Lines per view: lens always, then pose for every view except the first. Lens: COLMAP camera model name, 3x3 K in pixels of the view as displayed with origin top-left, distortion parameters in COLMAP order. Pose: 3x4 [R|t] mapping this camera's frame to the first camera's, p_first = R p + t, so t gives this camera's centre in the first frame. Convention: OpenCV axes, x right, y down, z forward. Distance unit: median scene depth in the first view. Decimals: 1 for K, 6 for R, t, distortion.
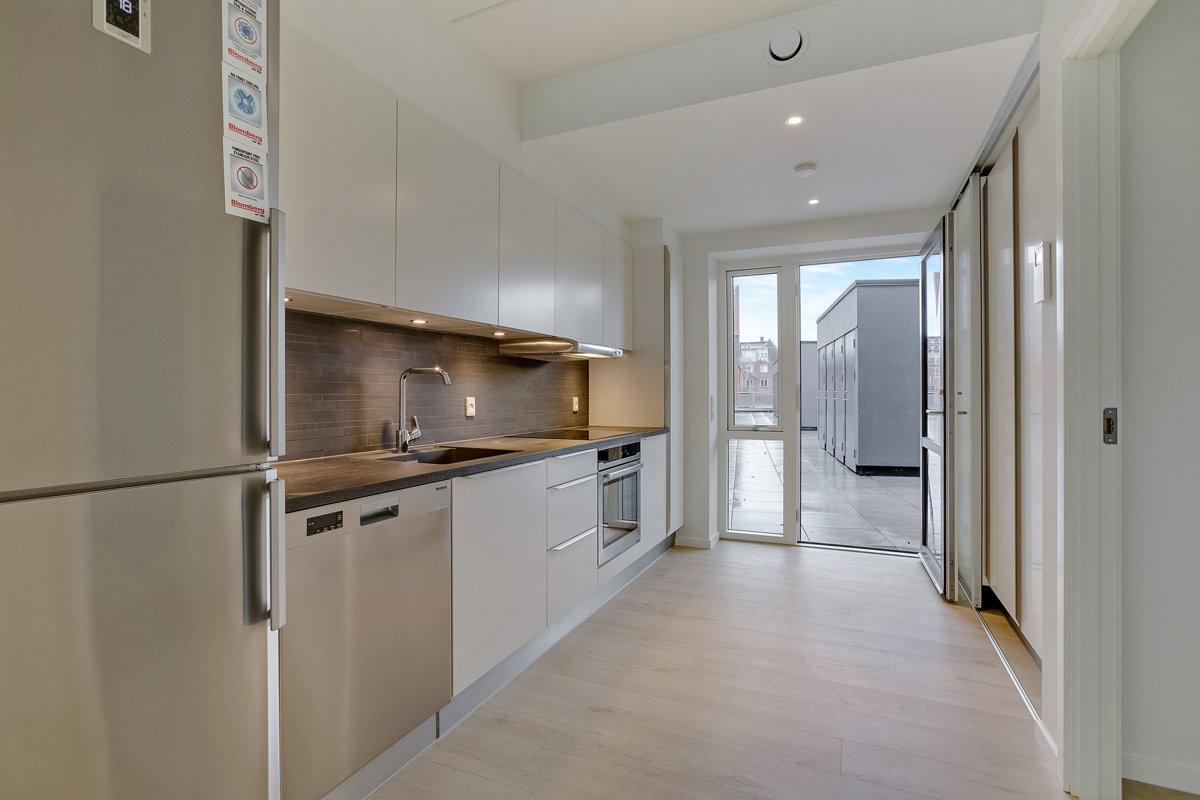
lens RADIAL K [[553.9, 0, 597.4], [0, 553.9, 395.2], [0, 0, 1]] dist [-0.059429, 0.025818]
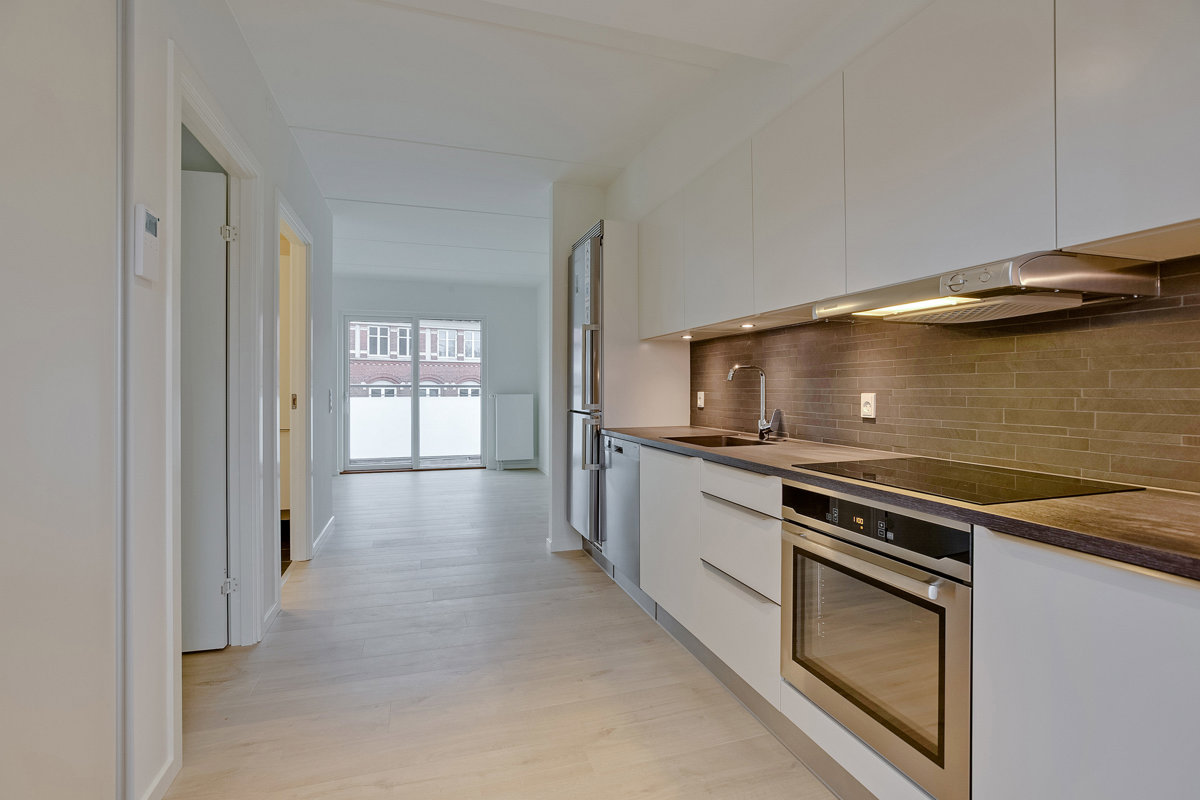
lens RADIAL K [[553.9, 0, 597.4], [0, 553.9, 395.2], [0, 0, 1]] dist [-0.059429, 0.025818]
pose [[-0.730614, 0.009757, -0.682721, 0.400523], [-0.001056, 0.999881, 0.015419, -0.003282], [0.682790, 0.011986, -0.730517, 0.940744]]
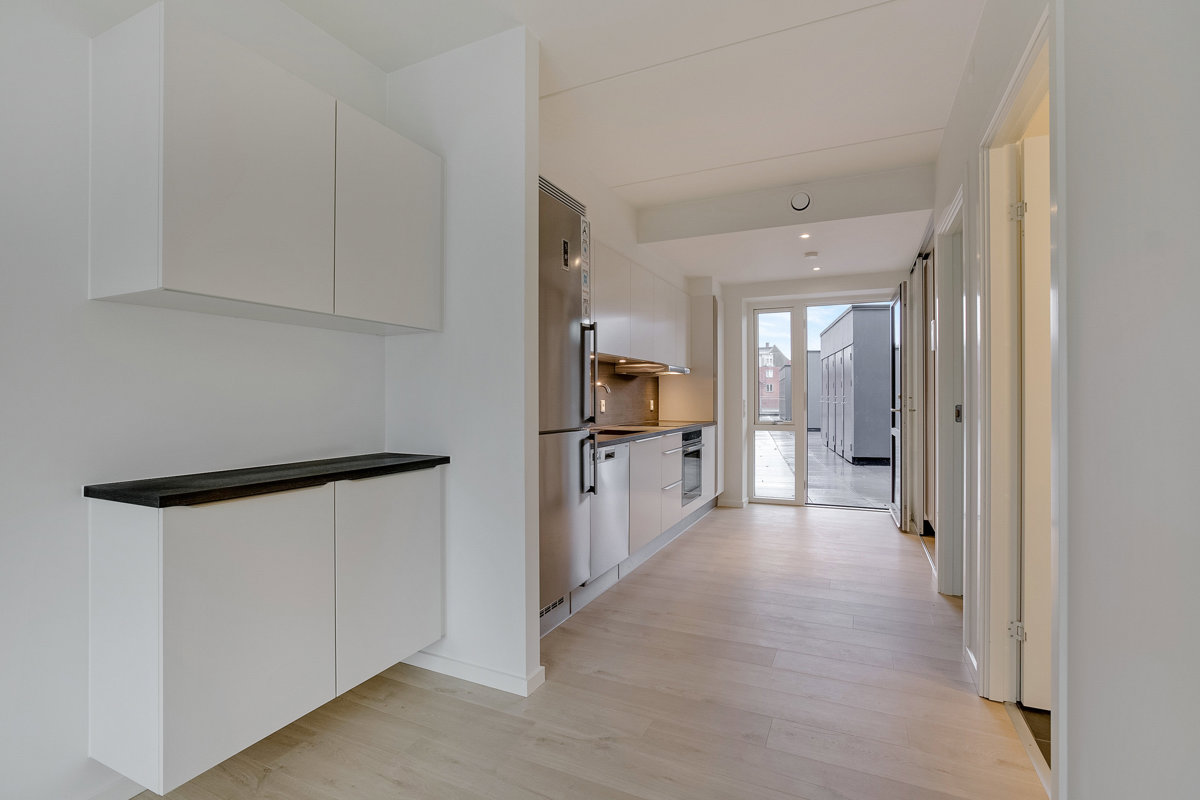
lens RADIAL K [[553.9, 0, 597.4], [0, 553.9, 395.2], [0, 0, 1]] dist [-0.059429, 0.025818]
pose [[0.999973, 0.001602, -0.007236, -0.170709], [-0.001656, 0.999971, -0.007459, 0.001419], [0.007224, 0.007471, 0.999946, -0.445502]]
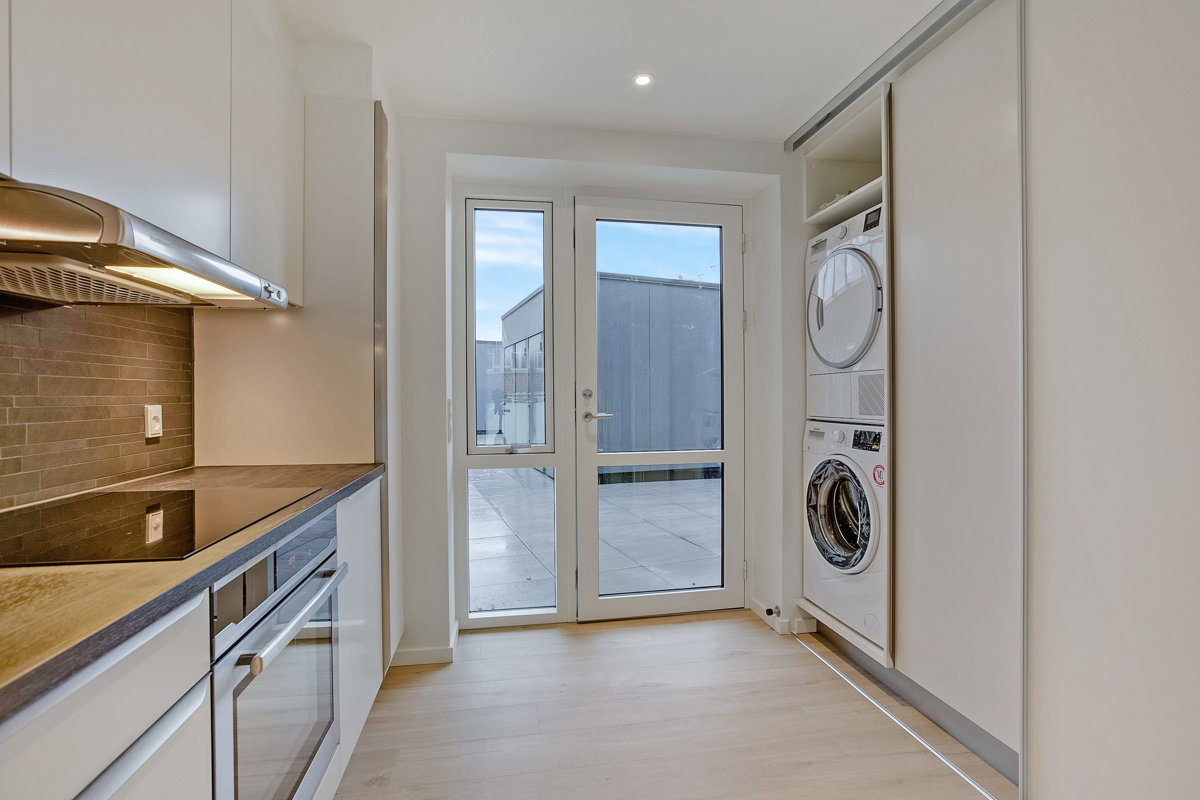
lens RADIAL K [[553.9, 0, 597.4], [0, 553.9, 395.2], [0, 0, 1]] dist [-0.059429, 0.025818]
pose [[0.822672, -0.000886, 0.568515, 0.005309], [0.003752, 0.999985, -0.003870, -0.000580], [-0.568504, 0.005317, 0.822664, 0.475853]]
